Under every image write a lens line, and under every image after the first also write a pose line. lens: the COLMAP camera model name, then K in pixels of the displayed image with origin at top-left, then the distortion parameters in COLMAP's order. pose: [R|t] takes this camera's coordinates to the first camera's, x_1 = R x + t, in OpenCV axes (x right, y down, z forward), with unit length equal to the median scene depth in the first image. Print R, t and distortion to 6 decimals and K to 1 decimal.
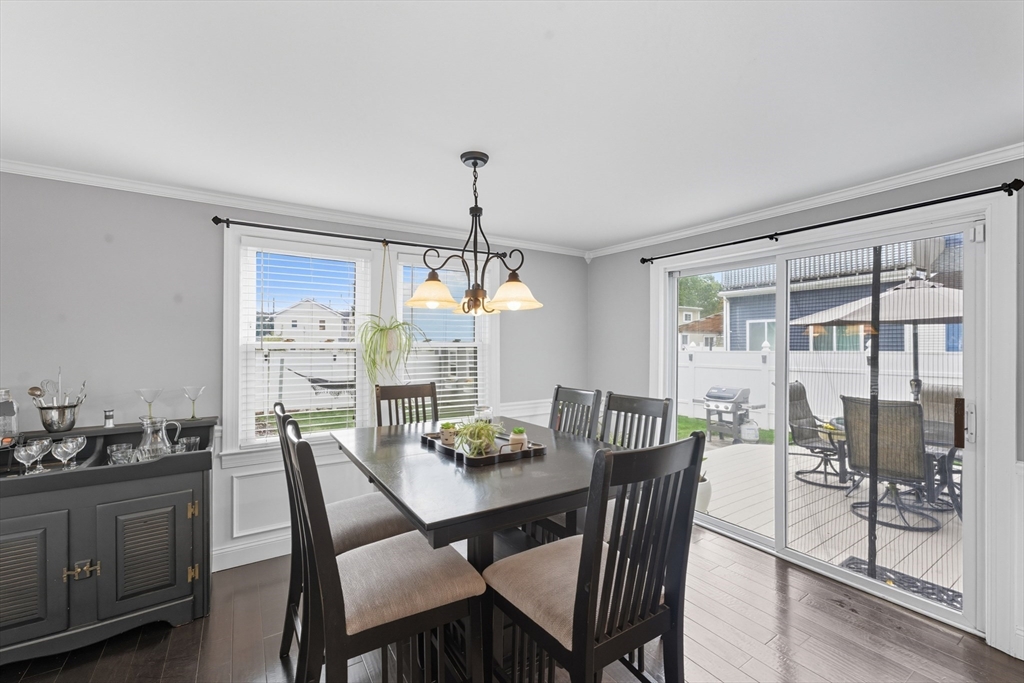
lens RADIAL K [[425.0, 0, 512.0], [0, 425.0, 341.5], [0, 0, 1]] dist [-0.001977, 0.000293]
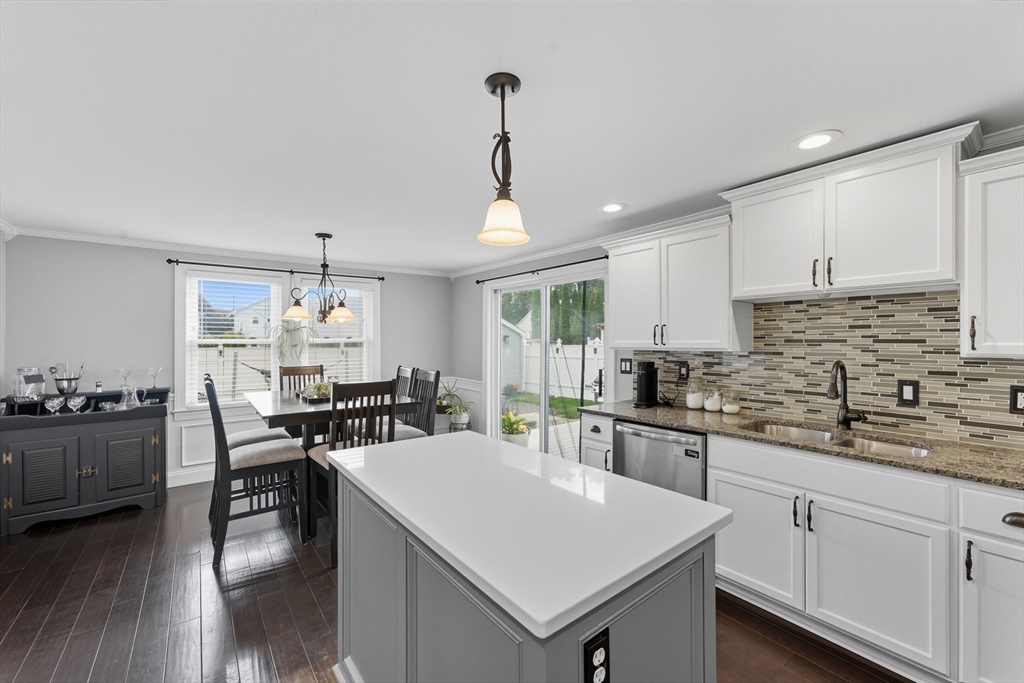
lens RADIAL K [[418.9, 0, 524.4], [0, 418.9, 339.5], [0, 0, 1]] dist [-0.001980, -0.000462]
pose [[0.995893, -0.001449, 0.090532, 0.526279], [0.001072, 0.999991, 0.004211, -0.004084], [-0.090537, -0.004096, 0.995885, -0.738651]]
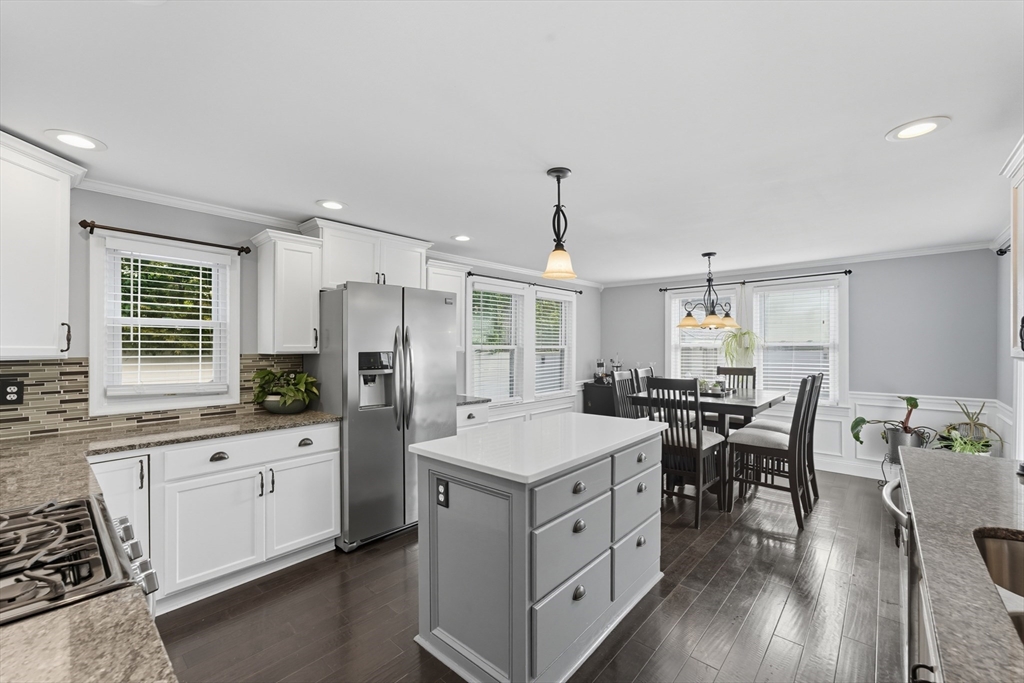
lens RADIAL K [[425.0, 0, 512.0], [0, 425.0, 341.5], [0, 0, 1]] dist [-0.001977, 0.000293]
pose [[0.246941, -0.006517, -0.969009, 1.505253], [0.012311, 0.999918, -0.003588, -0.012958], [0.968952, -0.011043, 0.247000, -0.391968]]
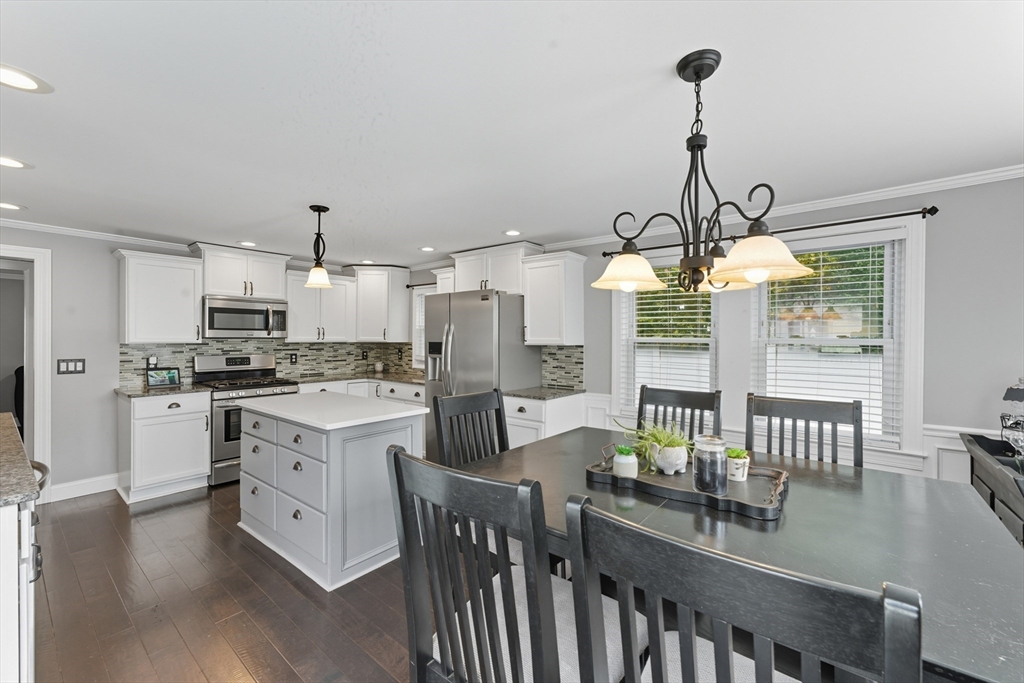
lens RADIAL K [[417.1, 0, 495.5], [0, 417.1, 336.9], [0, 0, 1]] dist [0.033483, -0.000037]
pose [[-0.960674, -0.007388, -0.277580, 0.383885], [-0.003486, 0.999888, -0.014550, 0.014332], [0.277657, -0.013010, -0.960592, 1.423864]]
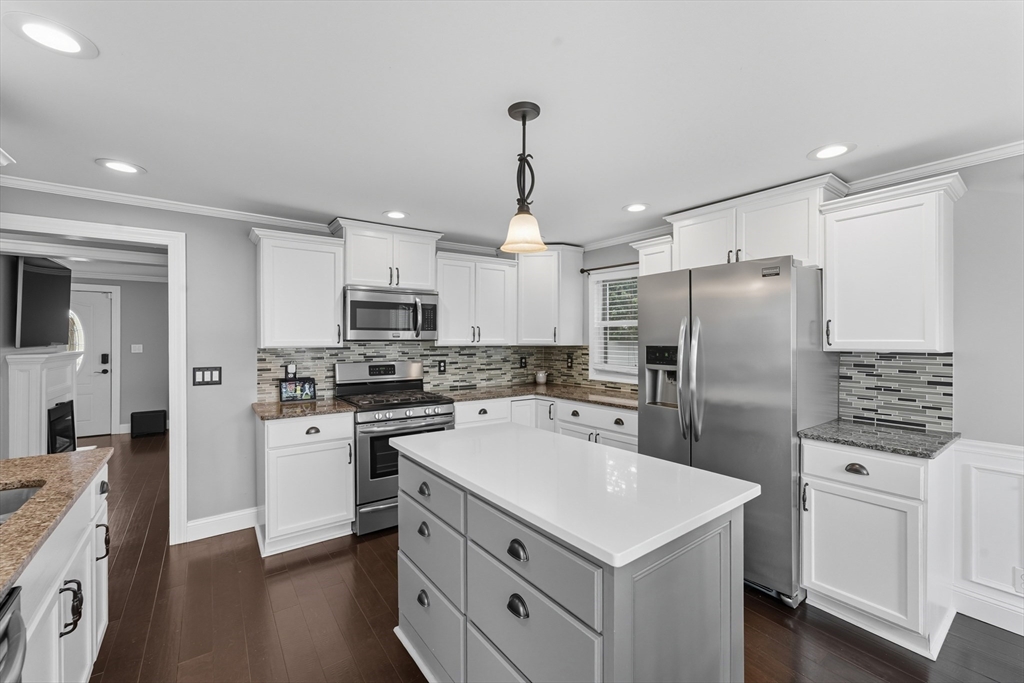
lens RADIAL K [[424.7, 0, 511.6], [0, 424.7, 337.9], [0, 0, 1]] dist [-0.001499, 0.000337]
pose [[-0.998454, -0.003007, -0.055496, 0.620480], [-0.002097, 0.999862, -0.016451, 0.009143], [0.055538, -0.016309, -0.998323, 0.732455]]
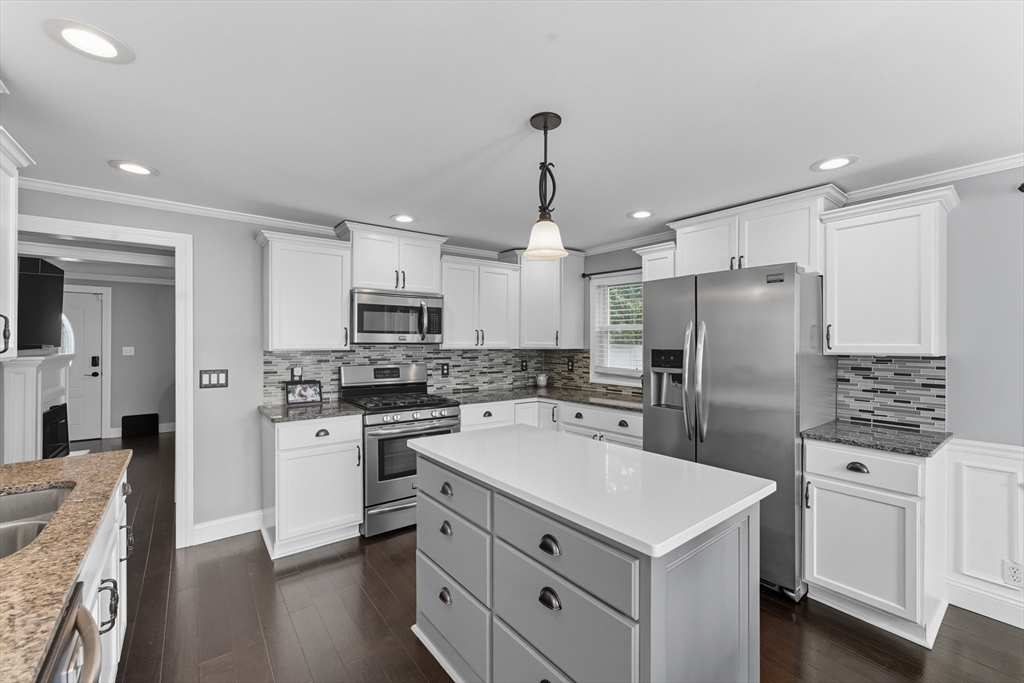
lens RADIAL K [[425.0, 0, 512.0], [0, 425.0, 341.5], [0, 0, 1]] dist [-0.001977, 0.000293]
pose [[-0.996698, -0.005742, -0.080990, 0.681288], [-0.004421, 0.999855, -0.016475, 0.010258], [0.081073, -0.016062, -0.996579, 0.750595]]
